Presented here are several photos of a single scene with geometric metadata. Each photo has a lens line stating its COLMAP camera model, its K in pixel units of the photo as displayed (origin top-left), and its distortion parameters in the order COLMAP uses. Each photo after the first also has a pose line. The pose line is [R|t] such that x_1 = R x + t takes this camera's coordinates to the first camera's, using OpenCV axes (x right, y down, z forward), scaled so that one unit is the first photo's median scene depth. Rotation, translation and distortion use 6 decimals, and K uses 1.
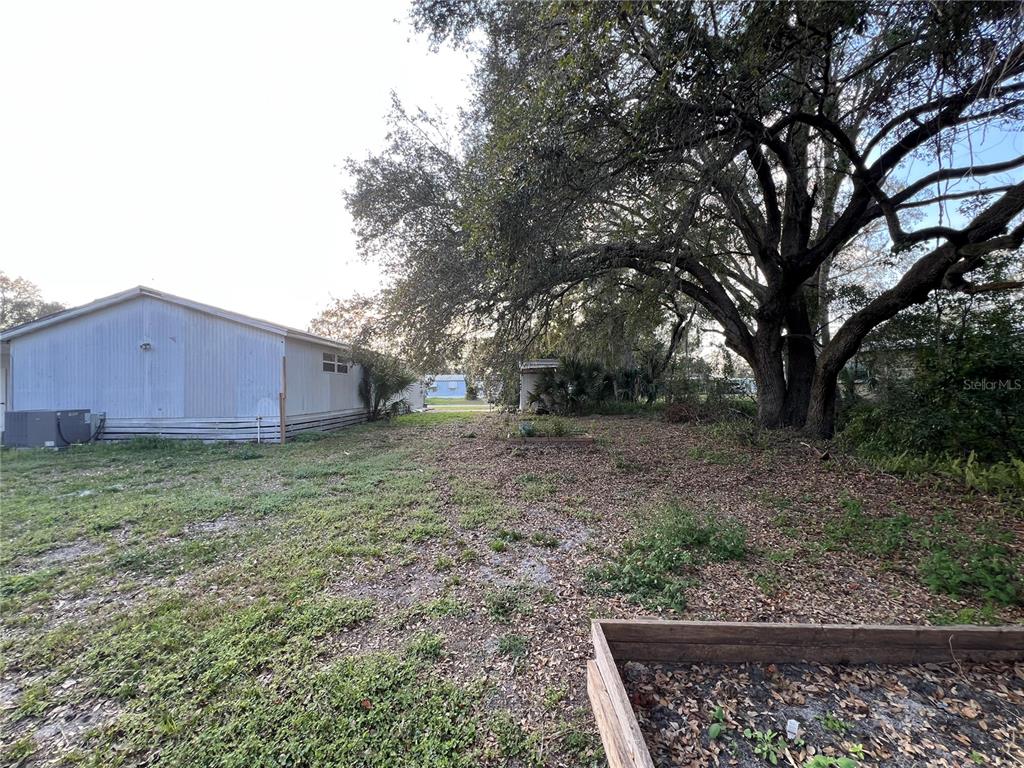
lens RADIAL K [[408.7, 0, 509.5], [0, 408.7, 385.3], [0, 0, 1]] dist [-0.001607, 0.000529]
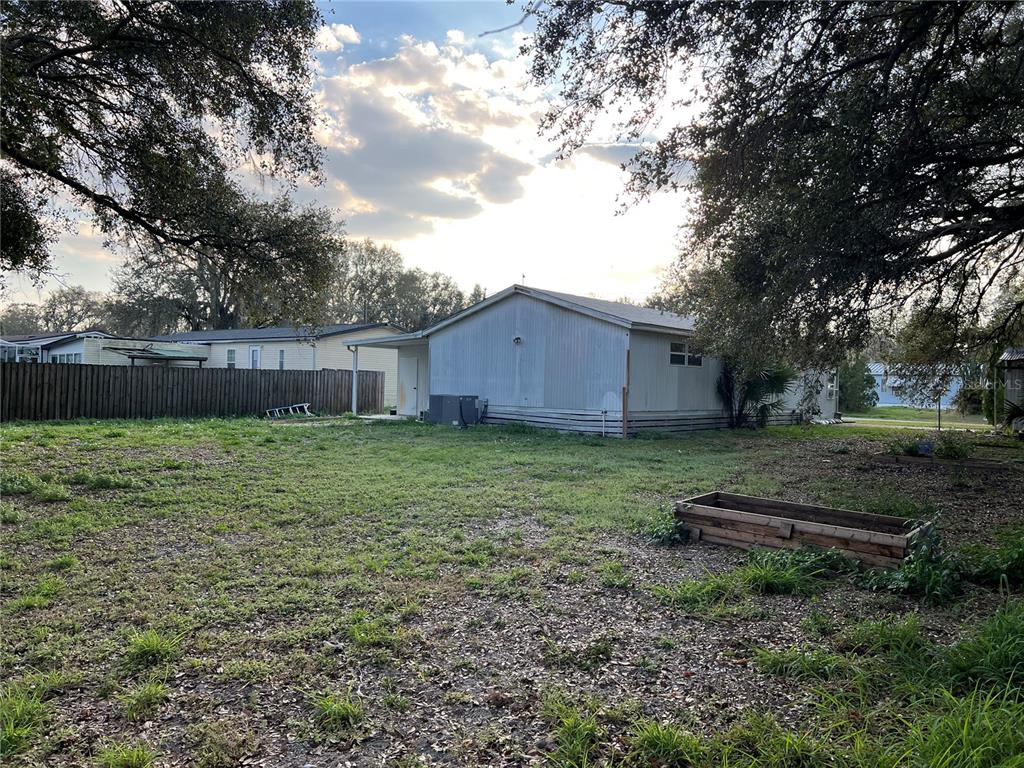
lens RADIAL K [[755.1, 0, 508.4], [0, 755.1, 381.4], [0, 0, 1]] dist [0.038760, -0.012929]
pose [[0.770384, 0.028906, -0.636925, 0.372348], [-0.026627, 0.999559, 0.013157, -0.011137], [0.637024, 0.006823, 0.770814, -0.561357]]
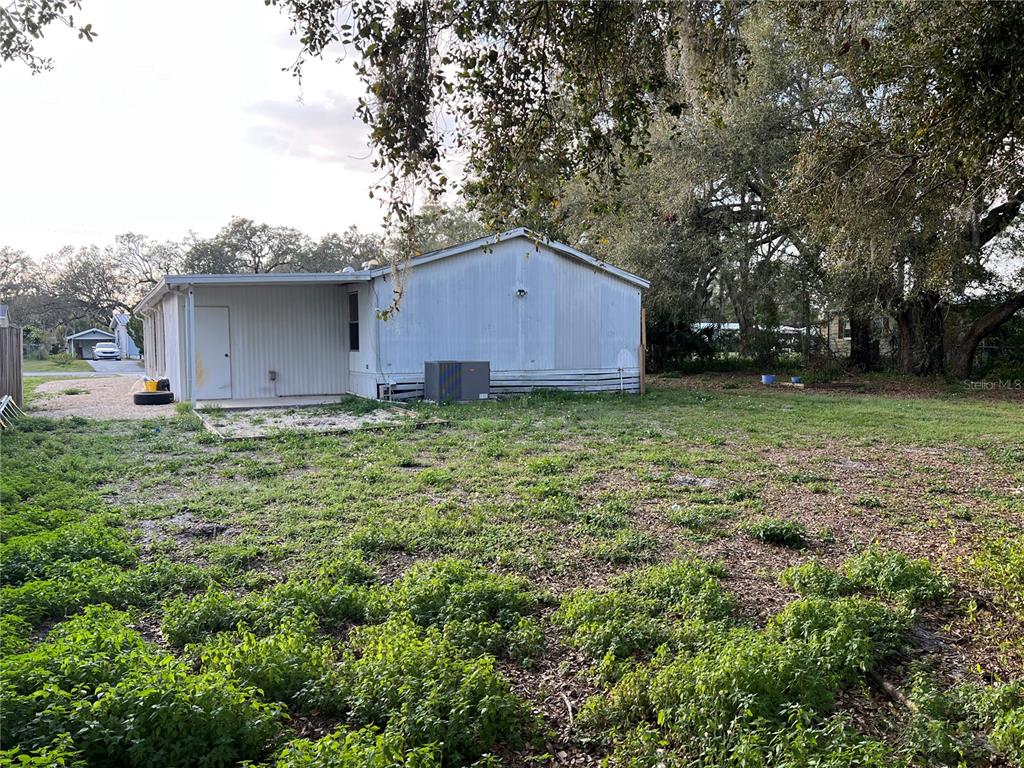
lens RADIAL K [[755.1, 0, 512.4], [0, 755.1, 385.3], [0, 0, 1]] dist [0.038760, -0.012929]
pose [[0.872964, -0.017992, 0.487452, -1.741341], [-0.005863, 0.998860, 0.047368, 0.033160], [-0.487749, -0.044208, 0.871864, -0.485591]]
